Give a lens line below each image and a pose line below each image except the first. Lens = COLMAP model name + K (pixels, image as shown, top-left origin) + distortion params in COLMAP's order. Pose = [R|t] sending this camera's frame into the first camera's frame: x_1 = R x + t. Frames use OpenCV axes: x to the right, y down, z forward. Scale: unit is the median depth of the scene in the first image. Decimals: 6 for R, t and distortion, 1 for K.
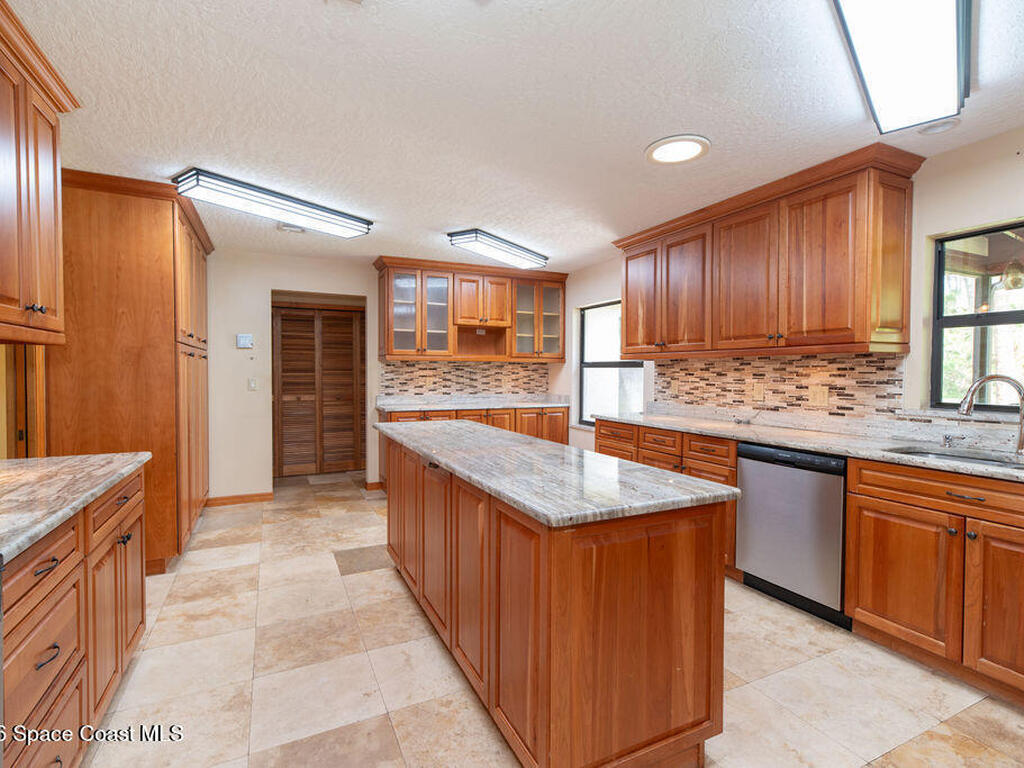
lens RADIAL K [[497.9, 0, 512.0], [0, 497.9, 383.2], [0, 0, 1]] dist [0.012795, 0.000721]
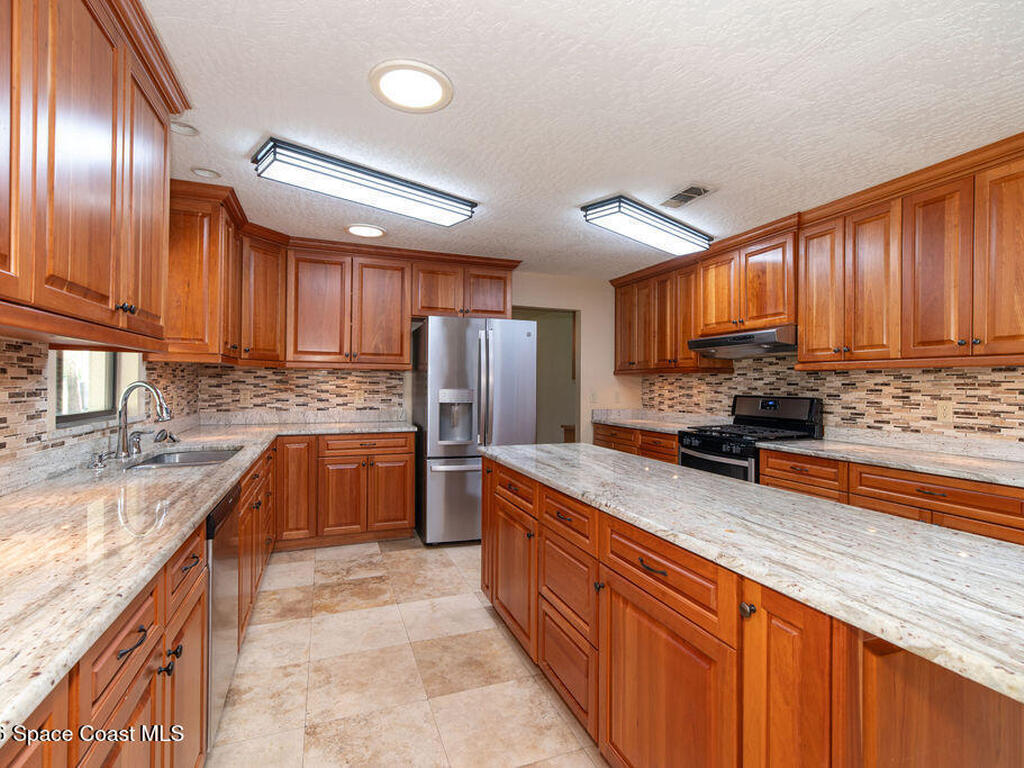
lens RADIAL K [[497.9, 0, 514.7], [0, 497.9, 384.3], [0, 0, 1]] dist [0.012795, 0.000721]
pose [[-0.996217, -0.013196, 0.085896, 0.078041], [-0.011026, 0.999609, 0.025687, -0.029804], [-0.086202, 0.024643, -0.995973, 1.305511]]
